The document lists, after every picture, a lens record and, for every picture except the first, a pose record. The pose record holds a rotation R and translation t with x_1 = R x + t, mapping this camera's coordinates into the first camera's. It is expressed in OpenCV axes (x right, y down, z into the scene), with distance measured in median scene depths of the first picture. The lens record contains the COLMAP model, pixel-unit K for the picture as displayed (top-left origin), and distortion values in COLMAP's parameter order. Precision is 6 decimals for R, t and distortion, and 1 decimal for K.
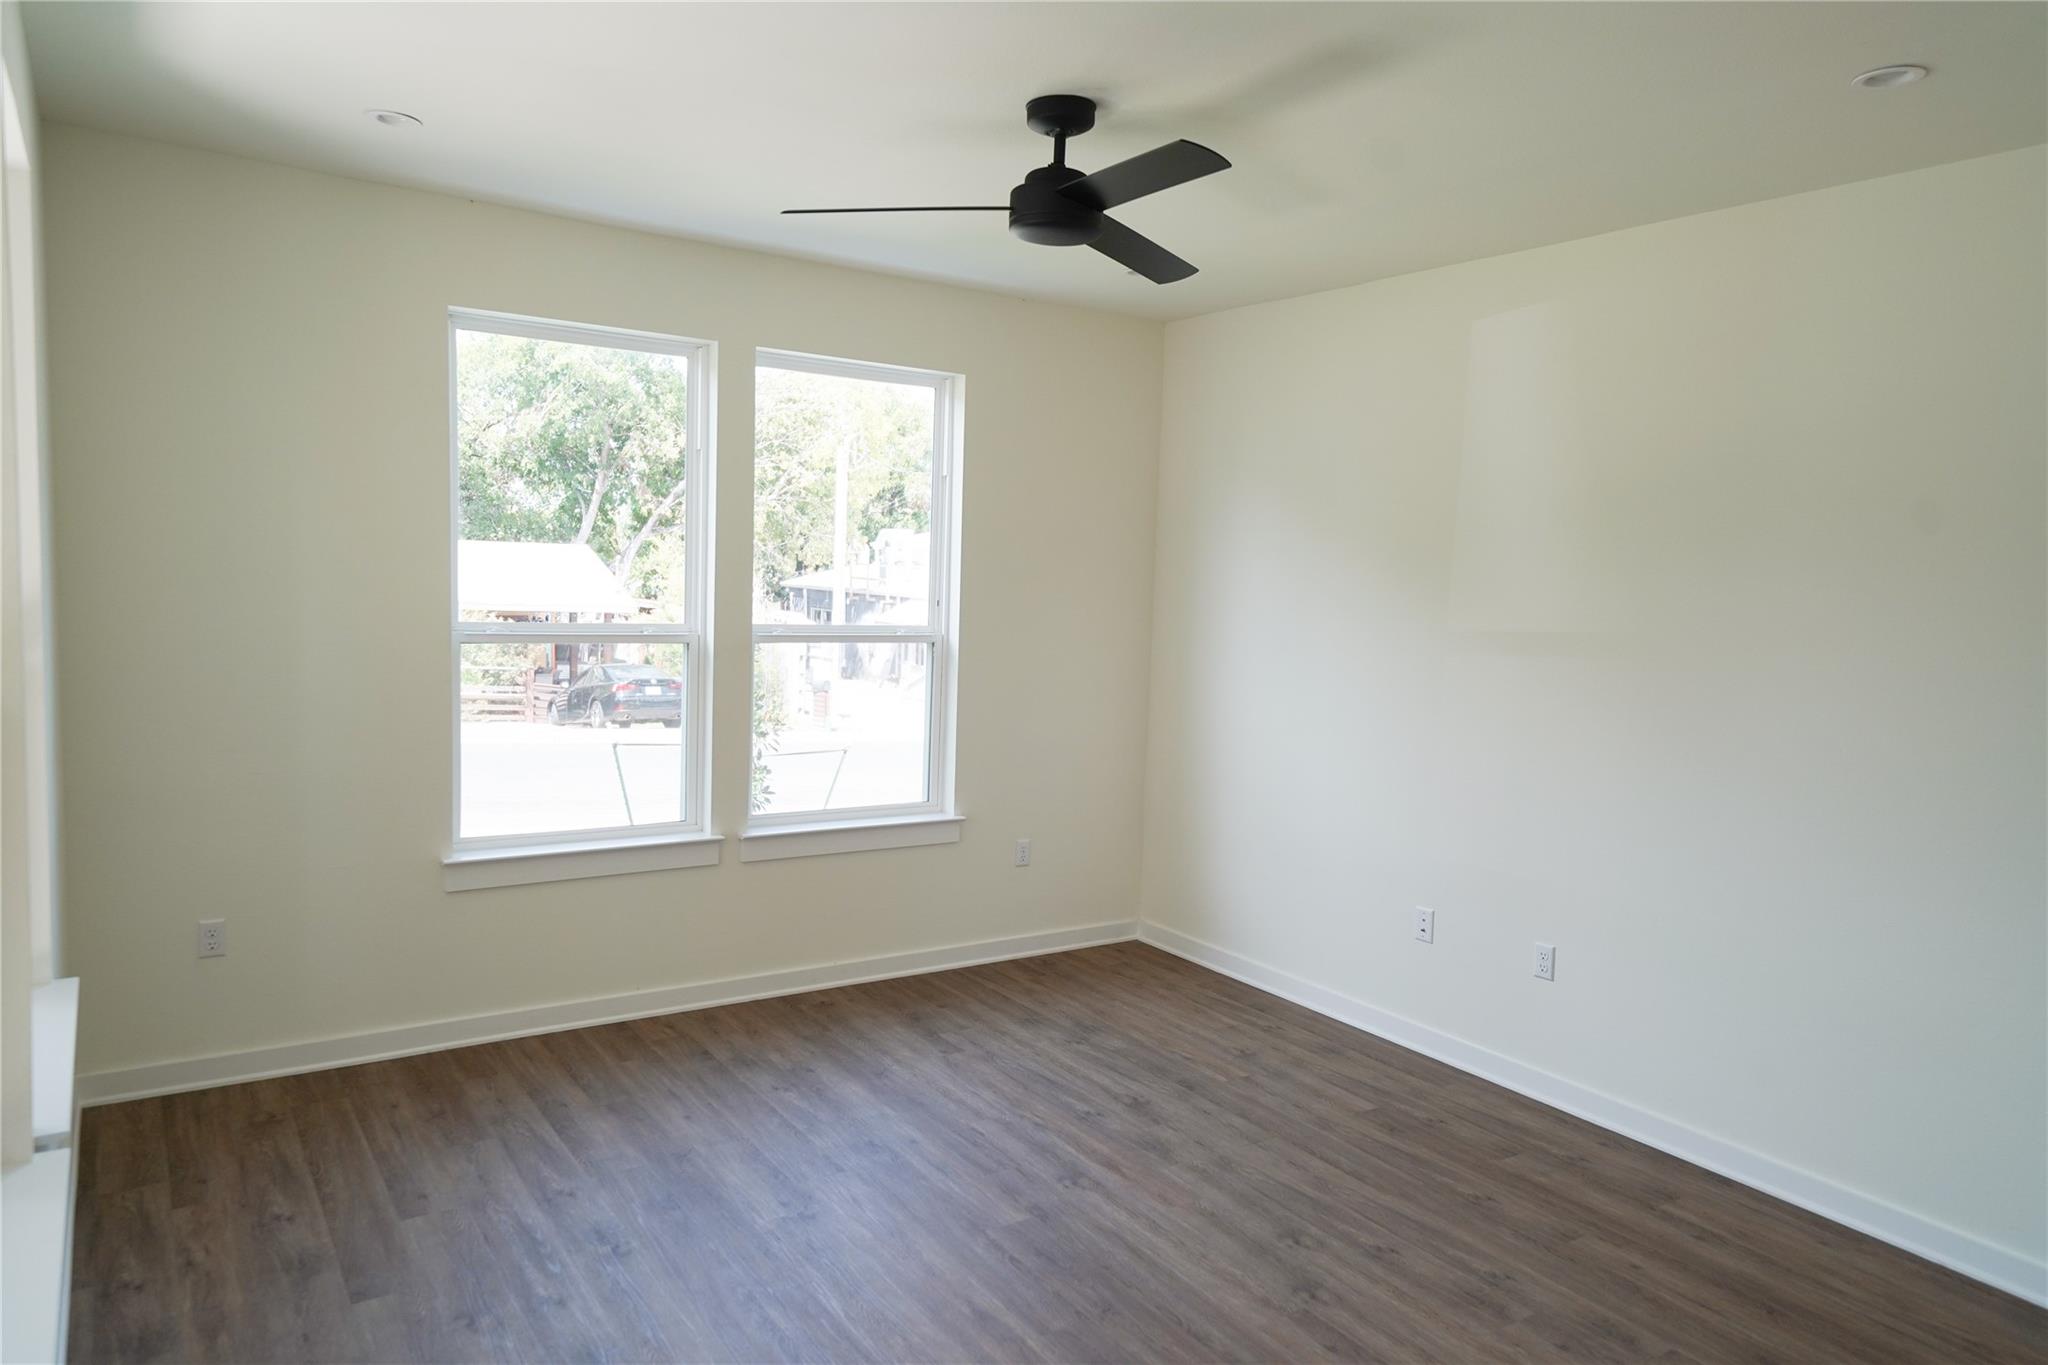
lens RADIAL K [[1337.9, 0, 1015.8], [0, 1337.9, 685.1], [0, 0, 1]] dist [0.024025, 0.000530]
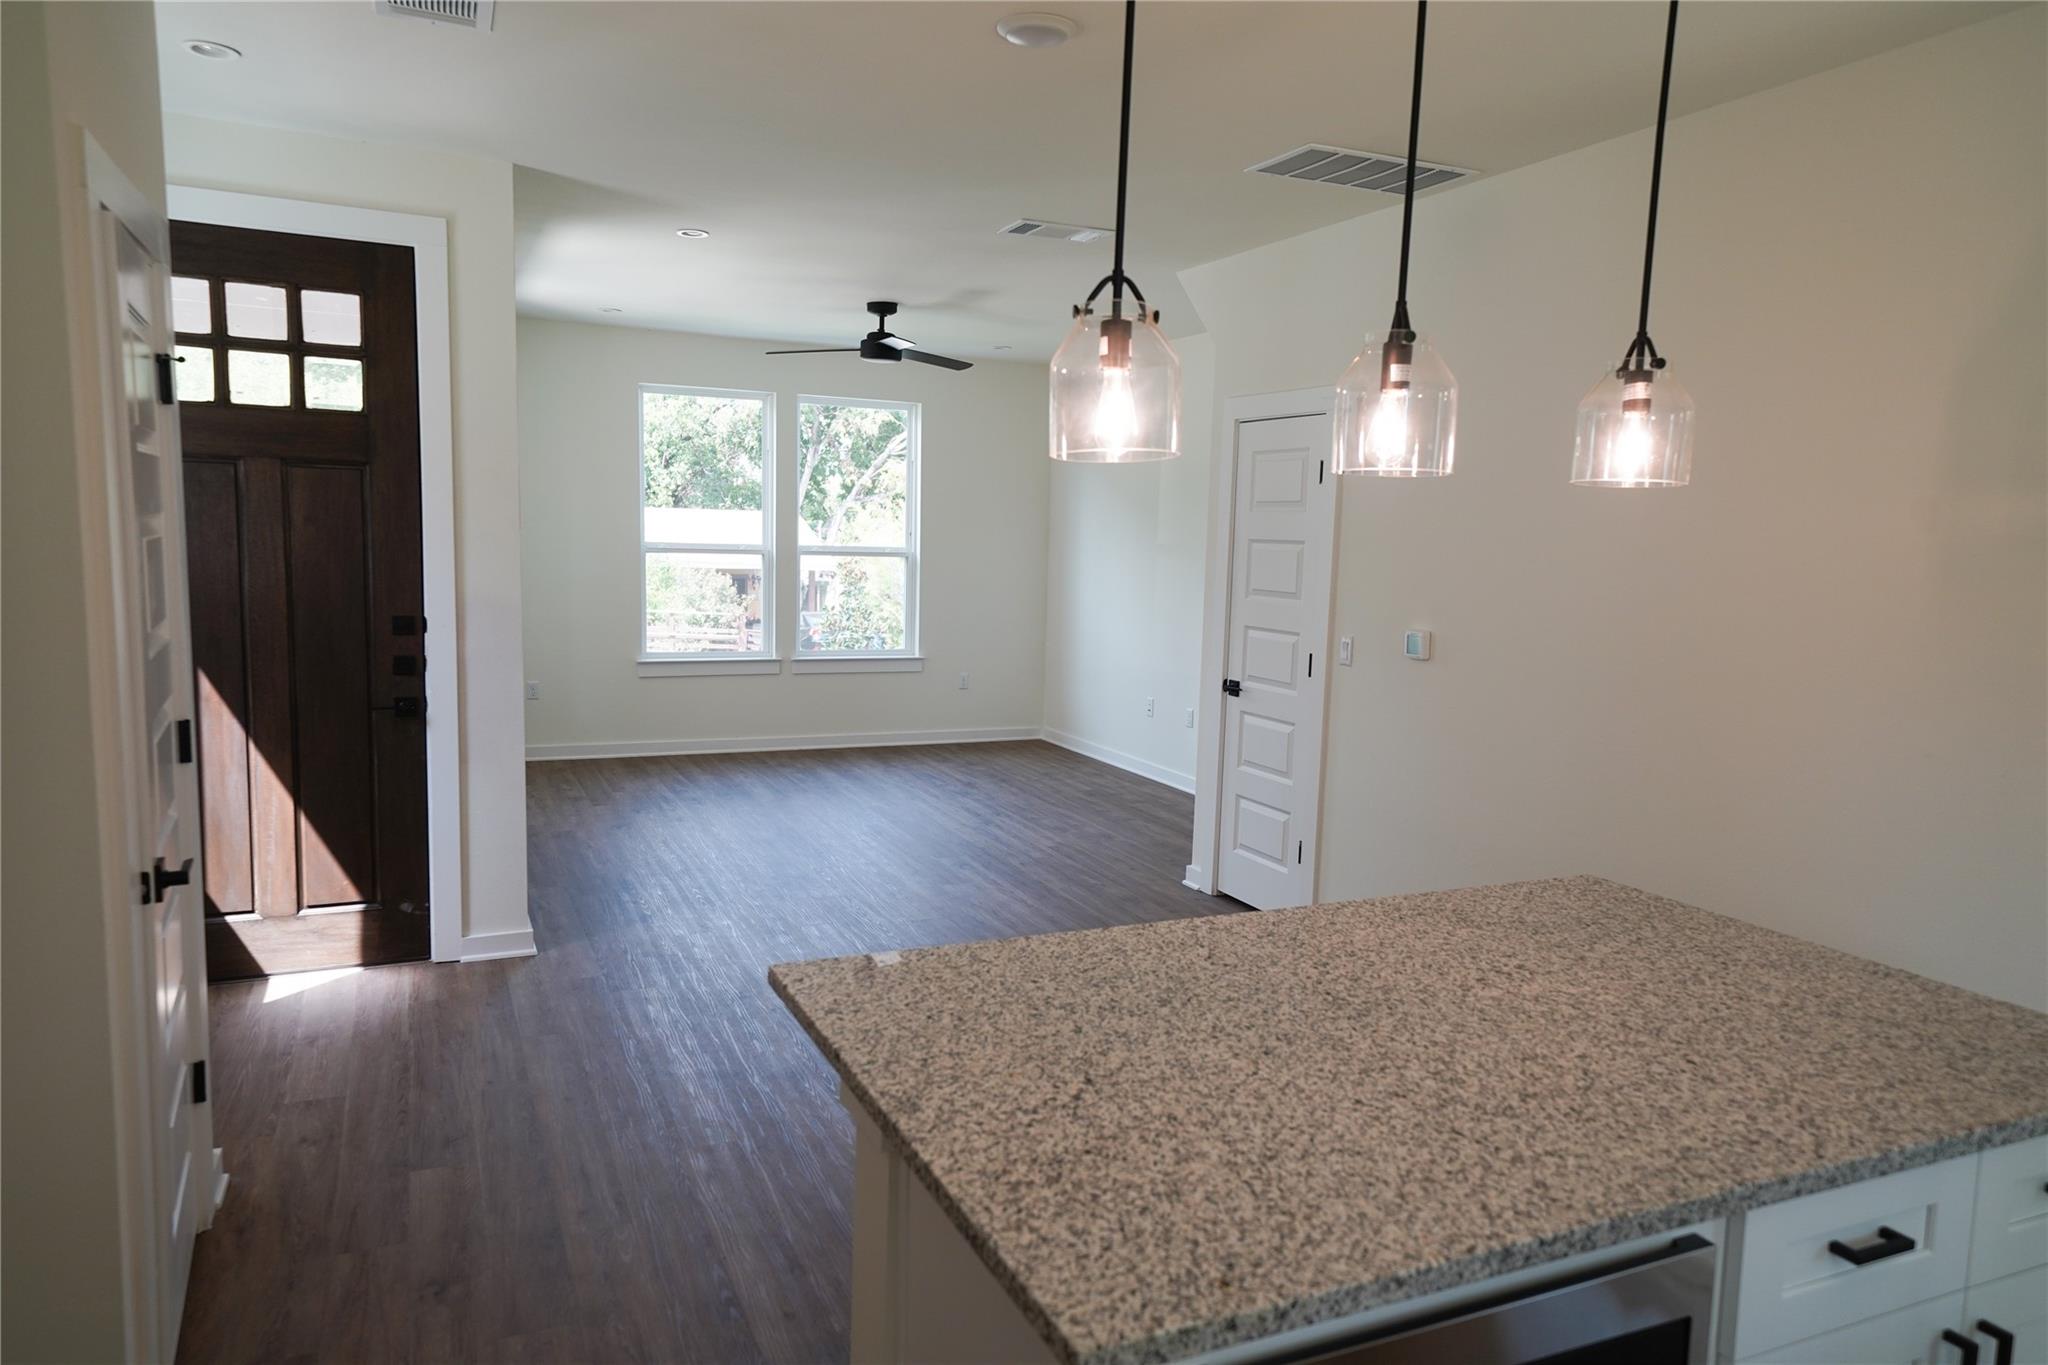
lens RADIAL K [[1337.9, 0, 1014.6], [0, 1337.9, 684.4], [0, 0, 1]] dist [0.024025, 0.000530]
pose [[0.986460, 0.011672, -0.163589, 0.346340], [-0.007709, 0.999662, 0.024833, 0.086311], [0.163823, -0.023236, 0.986216, -0.668537]]
